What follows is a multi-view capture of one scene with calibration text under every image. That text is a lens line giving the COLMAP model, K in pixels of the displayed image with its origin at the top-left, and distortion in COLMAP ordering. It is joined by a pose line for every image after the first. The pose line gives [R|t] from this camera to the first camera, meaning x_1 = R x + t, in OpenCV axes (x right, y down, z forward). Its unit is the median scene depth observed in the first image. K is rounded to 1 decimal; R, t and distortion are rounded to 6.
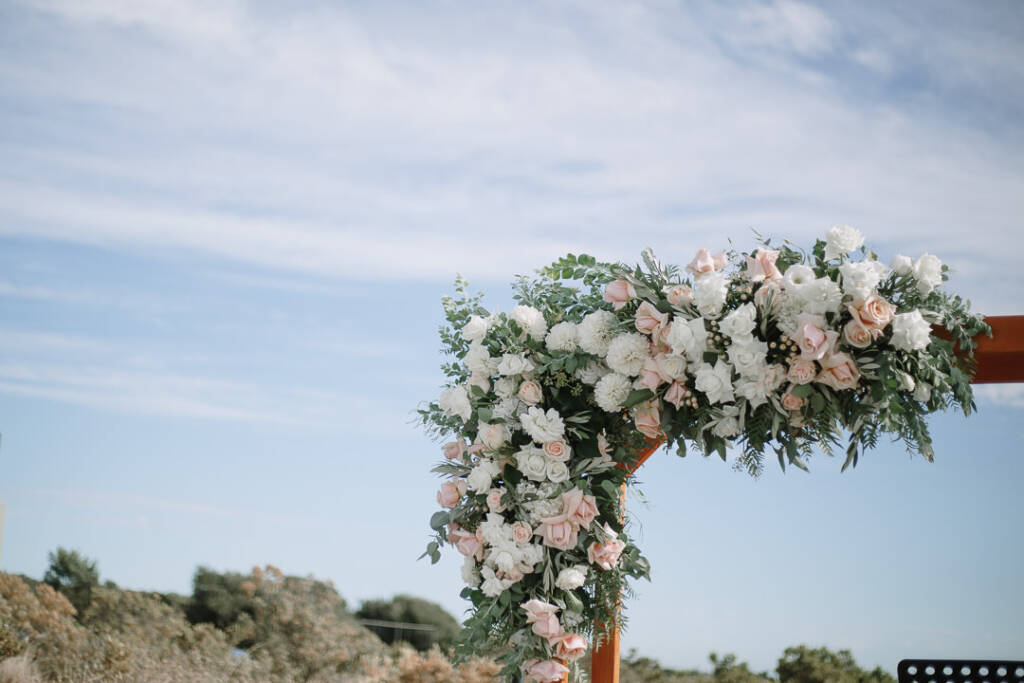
lens RADIAL K [[1477.1, 0, 512.0], [0, 1477.1, 341.7], [0, 0, 1]] dist [-0.212281, 0.003306]
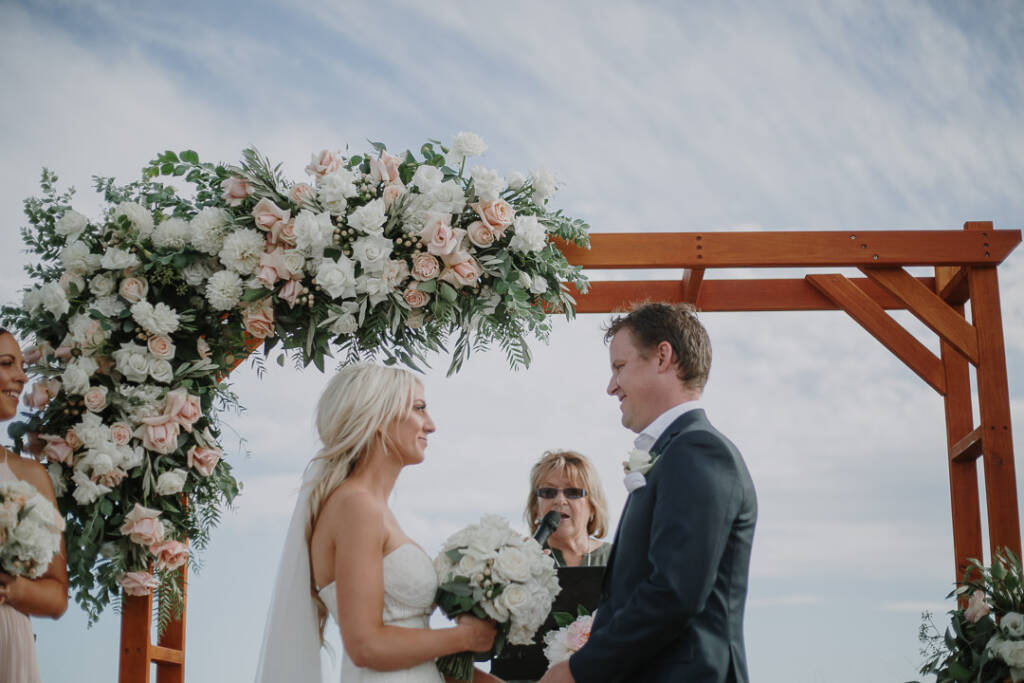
lens RADIAL K [[1477.1, 0, 512.0], [0, 1477.1, 341.7], [0, 0, 1]] dist [-0.212281, 0.003306]
pose [[0.885008, 0.055724, 0.462229, -0.214194], [-0.018932, 0.996298, -0.083861, 0.148991], [-0.465191, 0.065467, 0.882786, 0.048358]]
